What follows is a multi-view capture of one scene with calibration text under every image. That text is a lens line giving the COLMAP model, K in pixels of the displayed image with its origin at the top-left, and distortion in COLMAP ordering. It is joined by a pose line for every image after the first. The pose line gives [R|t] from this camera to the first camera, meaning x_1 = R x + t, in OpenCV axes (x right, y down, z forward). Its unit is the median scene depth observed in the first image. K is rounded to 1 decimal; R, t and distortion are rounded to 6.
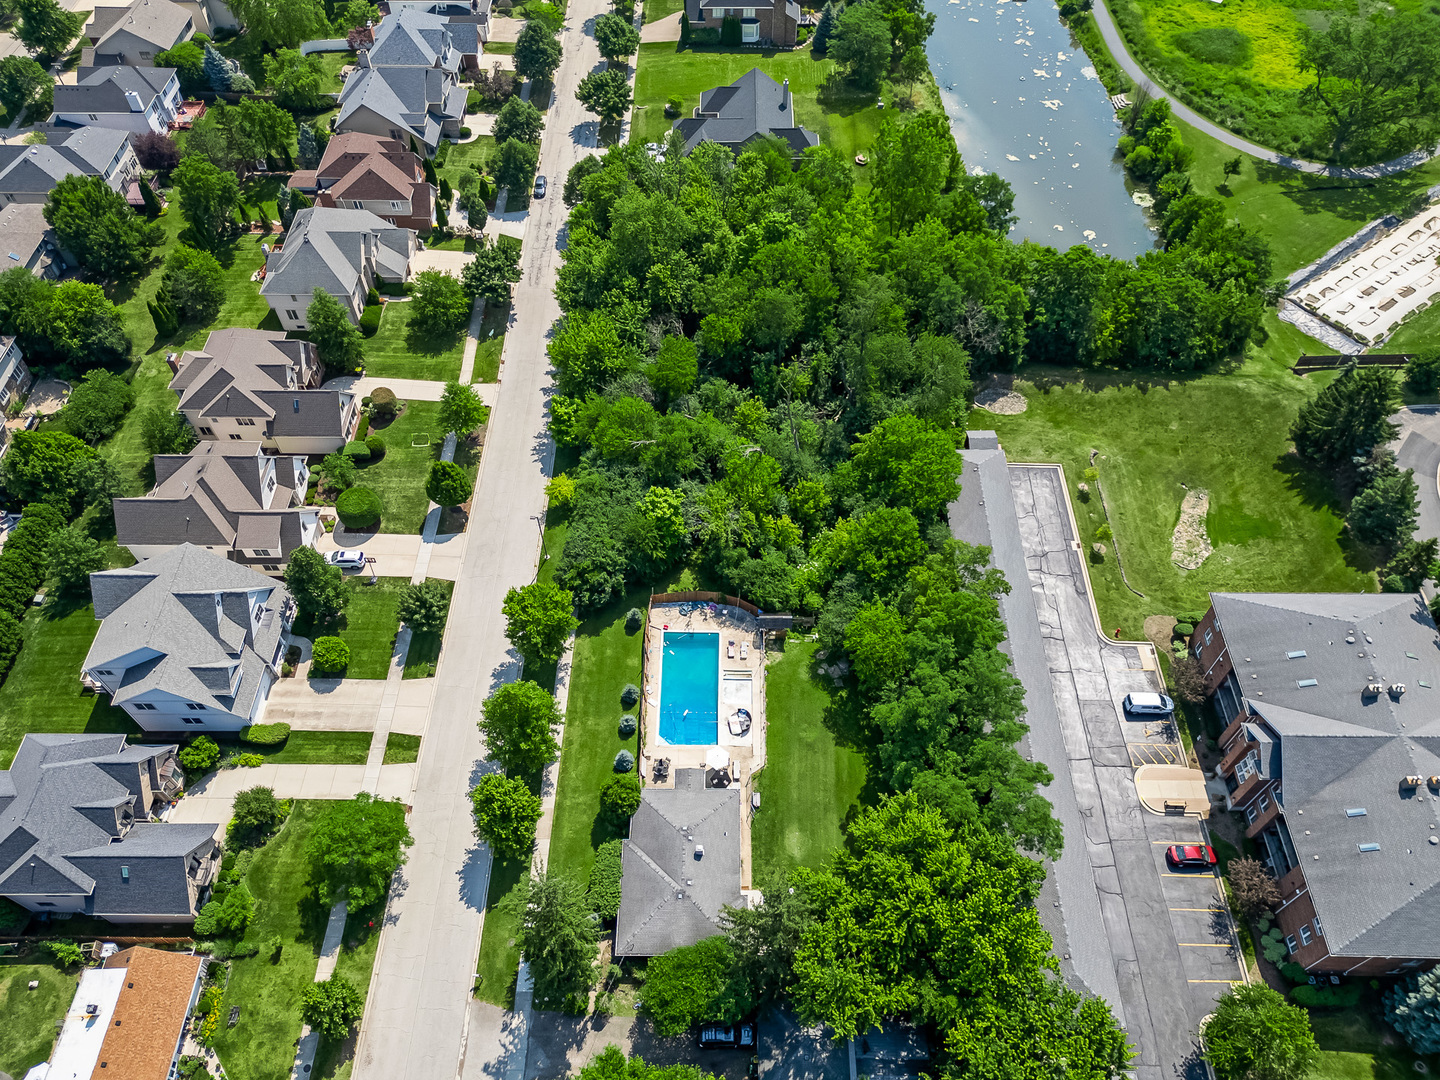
lens RADIAL K [[1037.0, 0, 715.6], [0, 1037.0, 539.5], [0, 0, 1]] dist [0.068724, -0.079043]
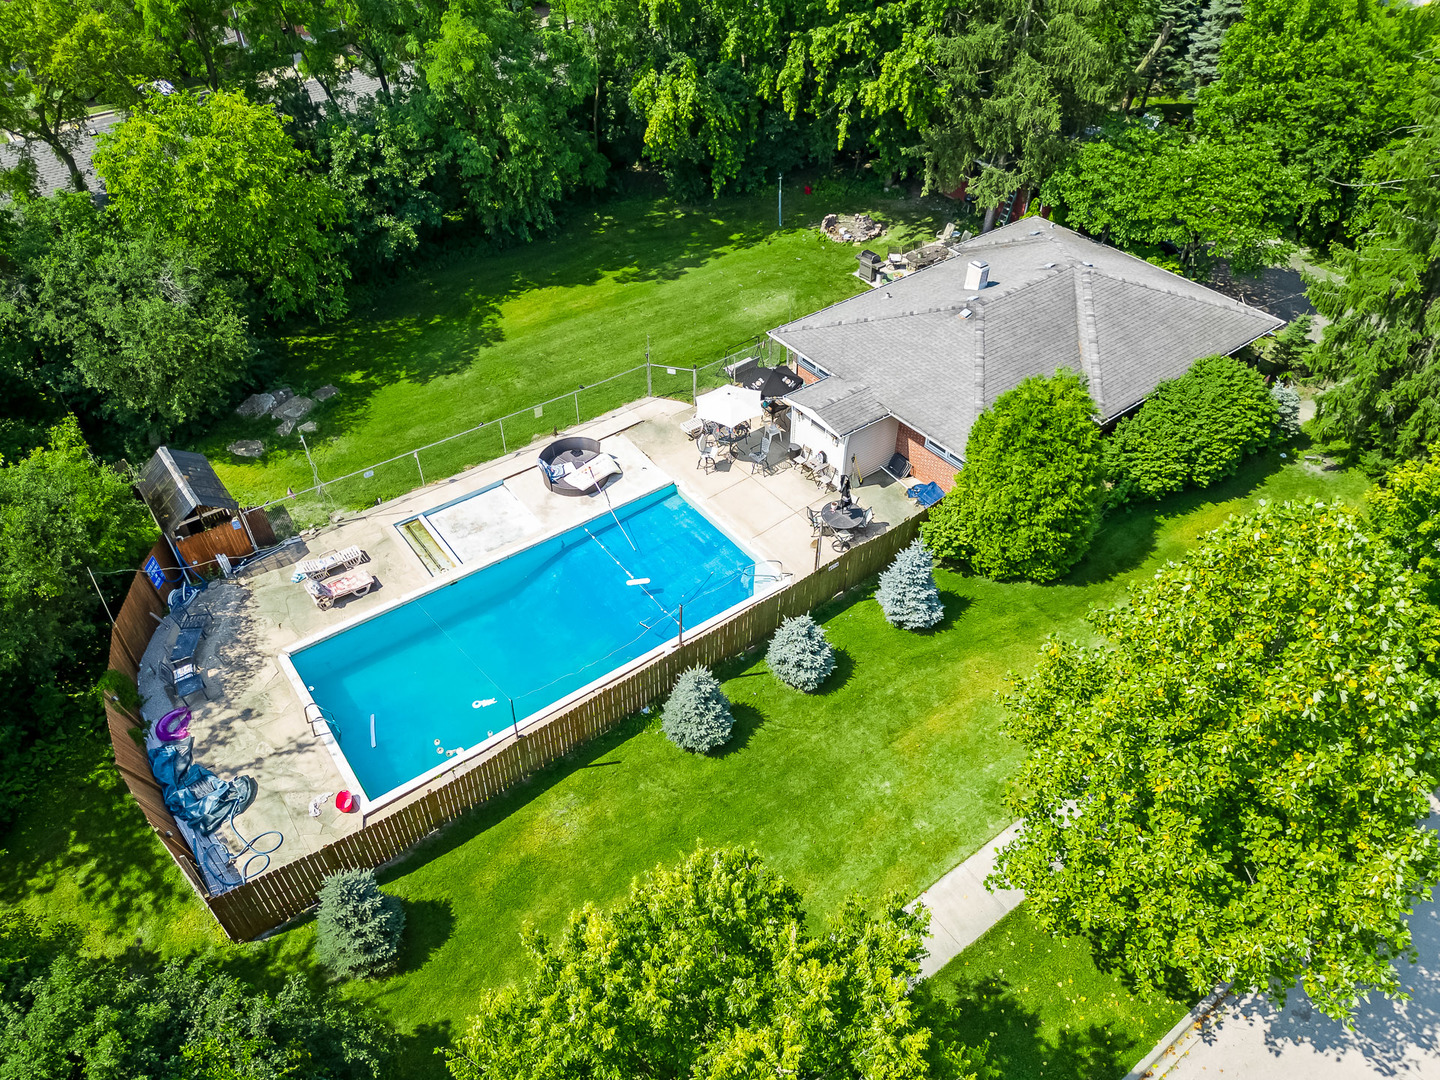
lens RADIAL K [[1033.6, 0, 720.0], [0, 1033.6, 540.0], [0, 0, 1]] dist [0.065980, -0.071949]
pose [[-0.607480, -0.518892, 0.601431, -0.204375], [0.637564, 0.133102, 0.758812, -0.042987], [-0.473793, 0.844414, 0.249971, 0.860062]]
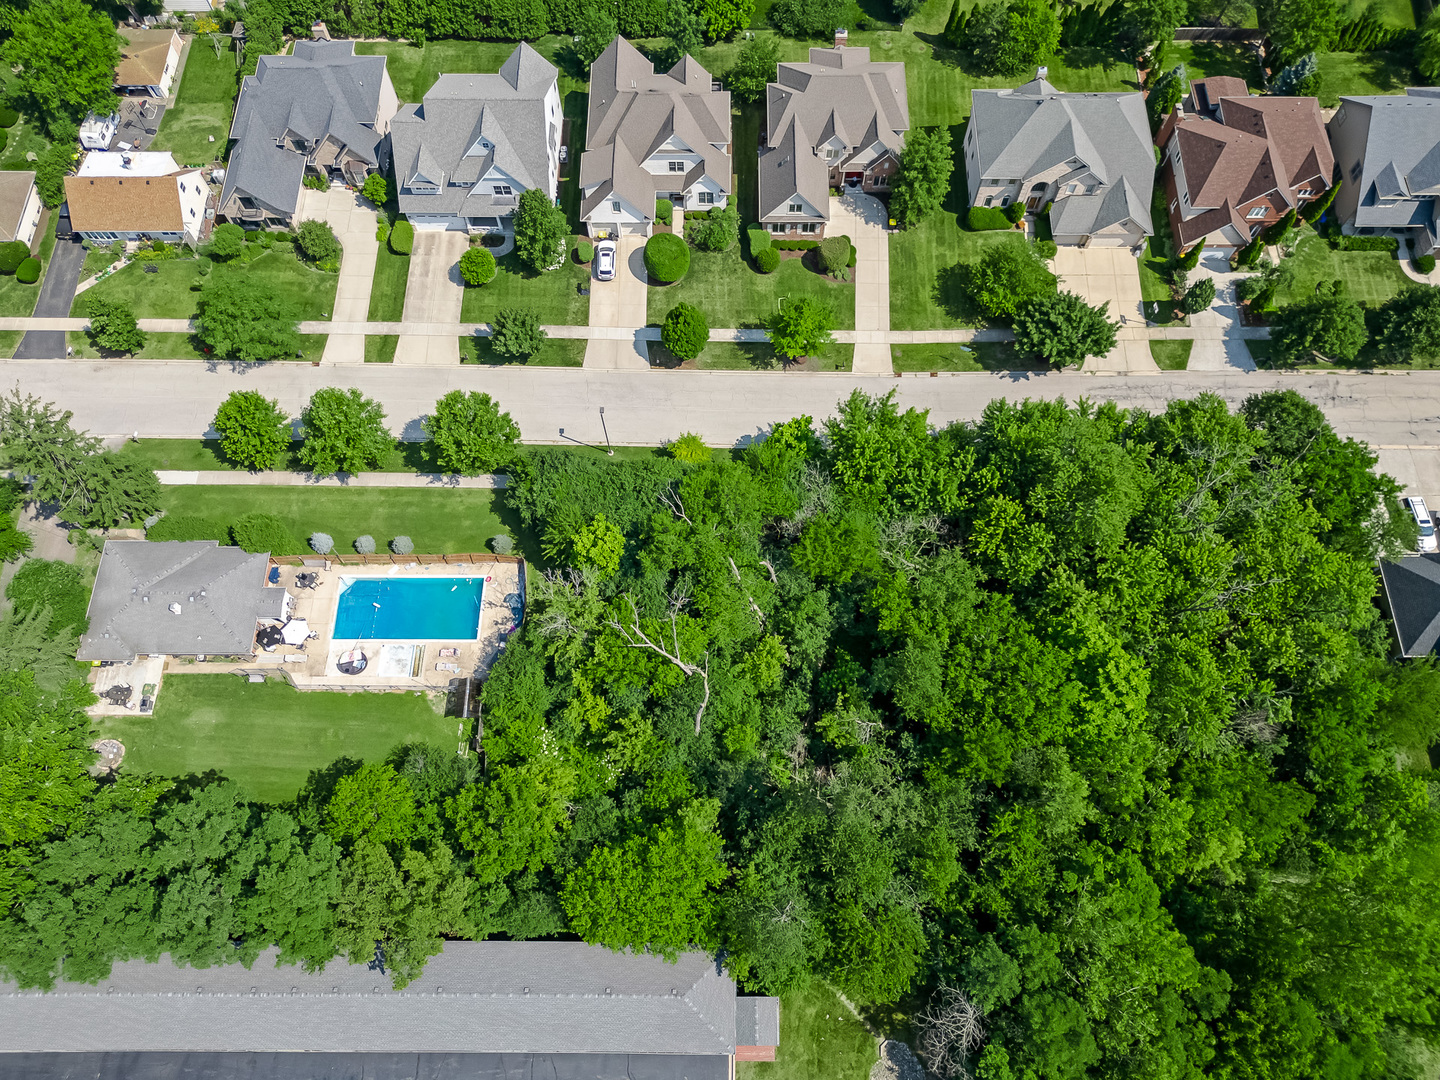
lens RADIAL K [[1037.0, 0, 715.6], [0, 1037.0, 539.5], [0, 0, 1]] dist [0.068724, -0.079043]
pose [[0.004609, 0.922684, -0.385529, 0.256824], [-0.793542, 0.237973, 0.560054, -0.559920], [0.608498, 0.303352, 0.733285, 0.472353]]
